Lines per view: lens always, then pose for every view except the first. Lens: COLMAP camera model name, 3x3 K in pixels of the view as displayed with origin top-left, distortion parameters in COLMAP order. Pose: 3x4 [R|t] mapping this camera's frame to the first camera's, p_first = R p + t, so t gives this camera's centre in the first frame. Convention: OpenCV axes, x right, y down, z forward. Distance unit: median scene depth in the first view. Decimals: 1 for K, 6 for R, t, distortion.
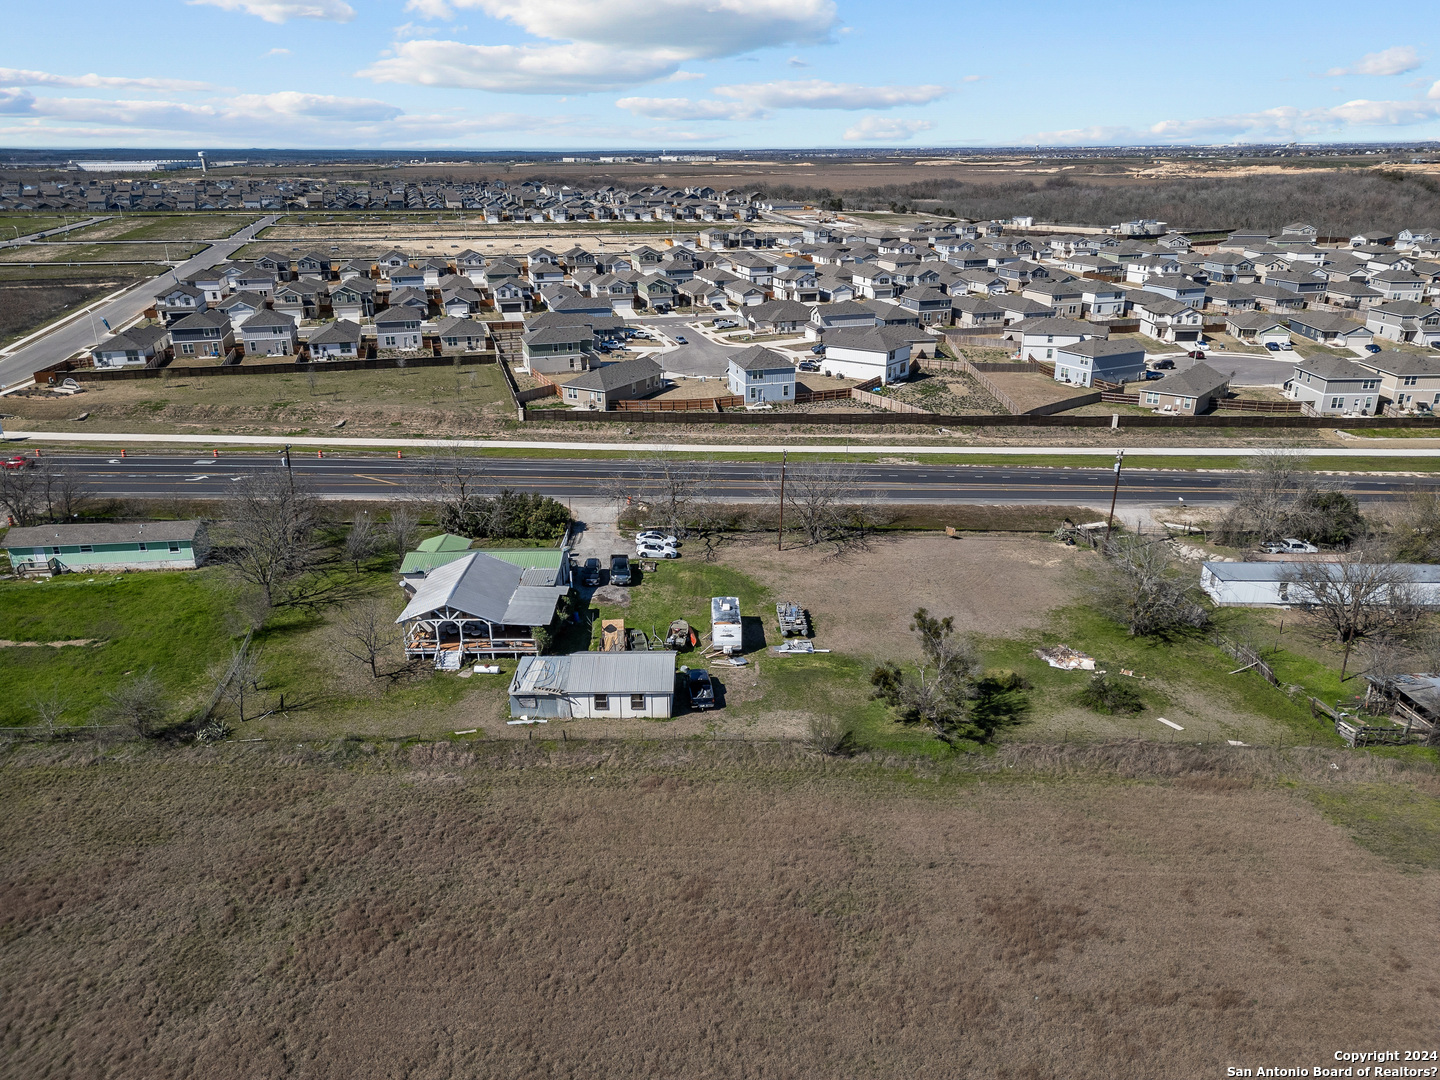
lens RADIAL K [[1007.2, 0, 720.0], [0, 1007.2, 540.0], [0, 0, 1]] dist [0.075944, -0.077803]
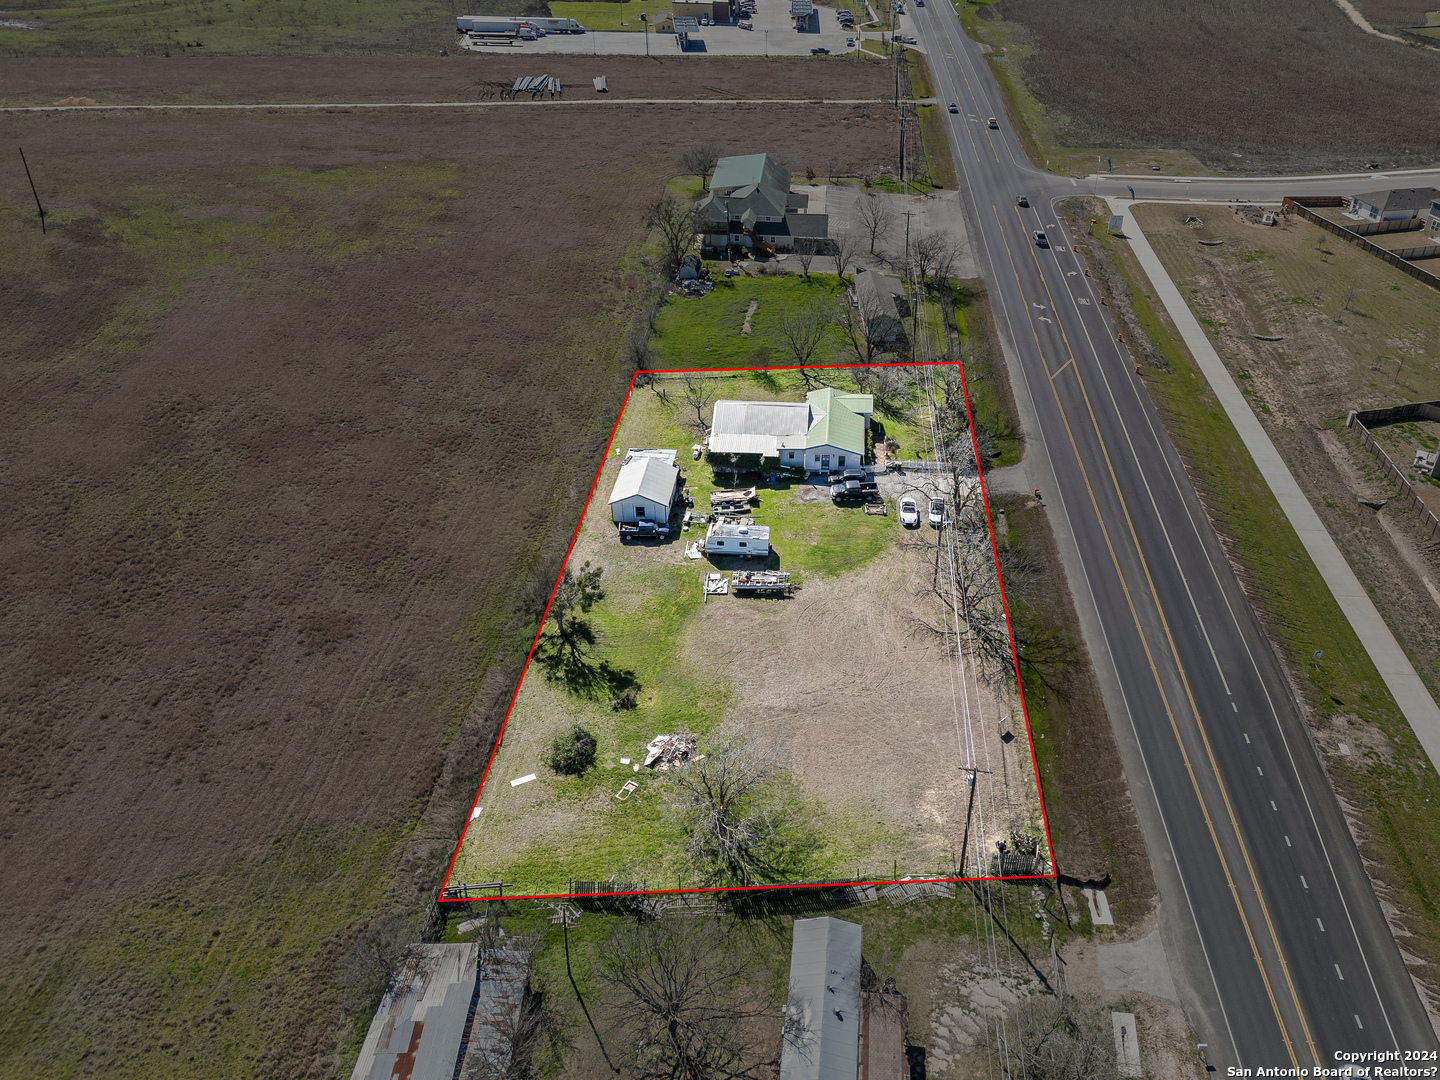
lens RADIAL K [[1026.4, 0, 817.6], [0, 1026.4, 573.7], [0, 0, 1]] dist [0.070841, -0.087634]
pose [[-0.021402, 0.598154, -0.801095, 1.053098], [-0.382186, 0.735526, 0.559406, -0.635704], [0.923837, 0.318140, 0.212865, 0.877469]]
